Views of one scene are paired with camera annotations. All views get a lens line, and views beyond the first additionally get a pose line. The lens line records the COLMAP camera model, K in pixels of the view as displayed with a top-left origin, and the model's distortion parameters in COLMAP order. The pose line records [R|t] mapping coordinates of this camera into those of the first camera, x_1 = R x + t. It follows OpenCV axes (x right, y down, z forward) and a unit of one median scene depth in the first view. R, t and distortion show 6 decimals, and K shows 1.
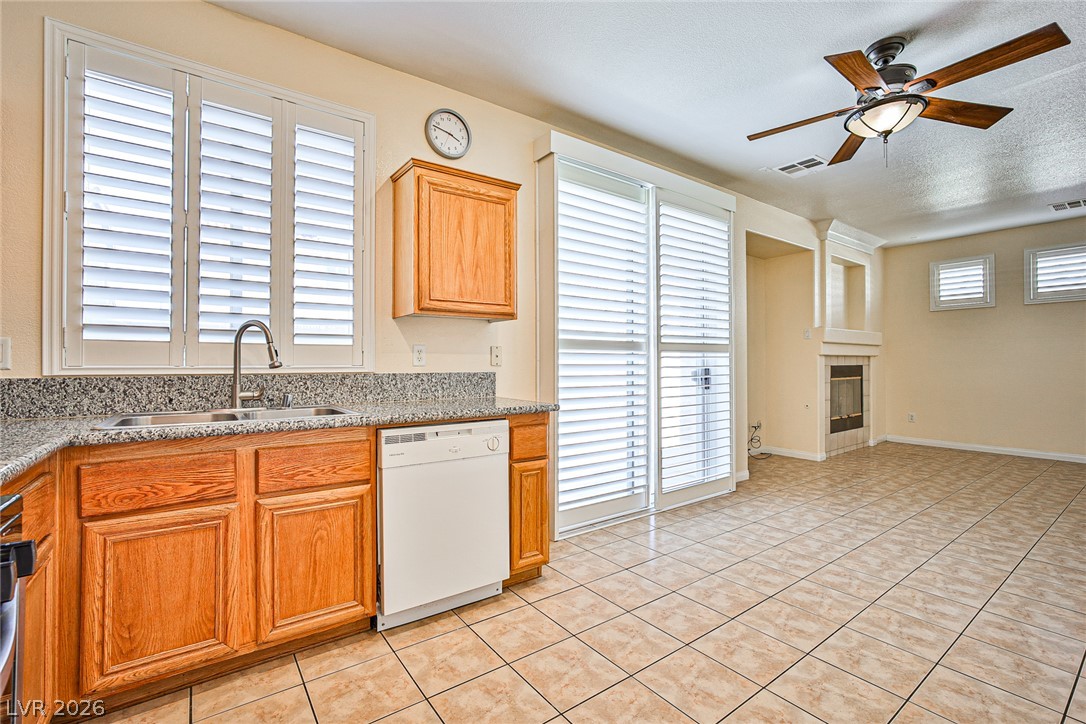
lens RADIAL K [[490.1, 0, 540.4], [0, 490.1, 363.0], [0, 0, 1]] dist [-0.038566, 0.017109]
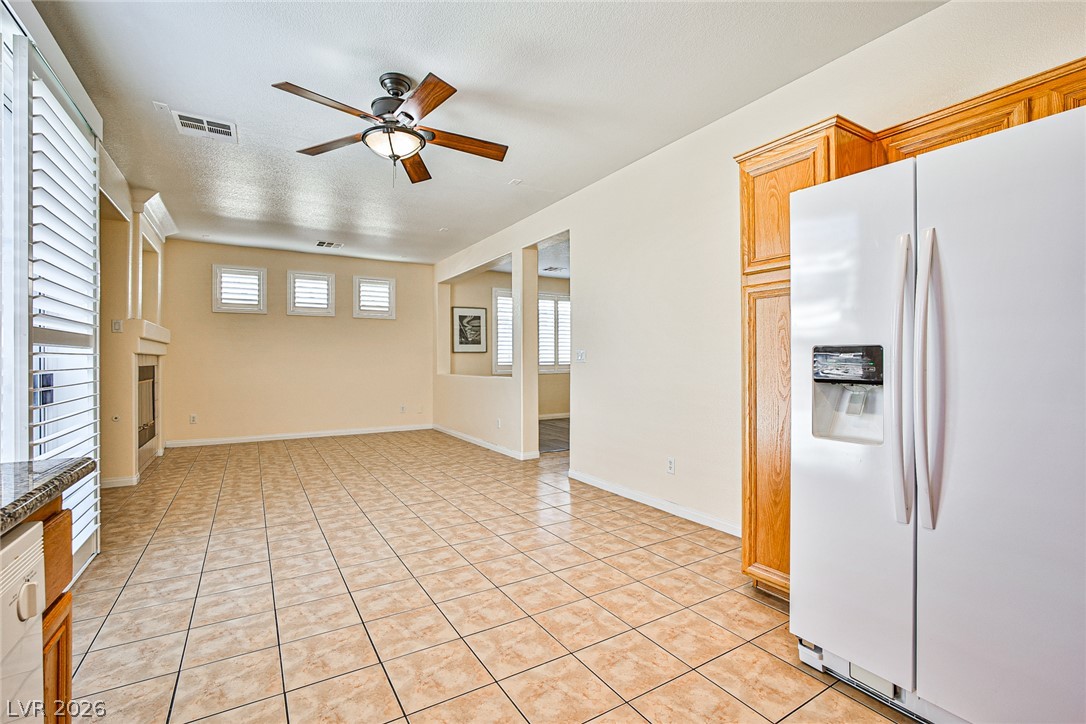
lens RADIAL K [[490.1, 0, 540.4], [0, 490.1, 363.0], [0, 0, 1]] dist [-0.038566, 0.017109]
pose [[0.069017, -0.002365, 0.997613, -0.289239], [0.002749, 0.999994, 0.002180, -0.000497], [-0.997612, 0.002592, 0.069023, 0.441695]]
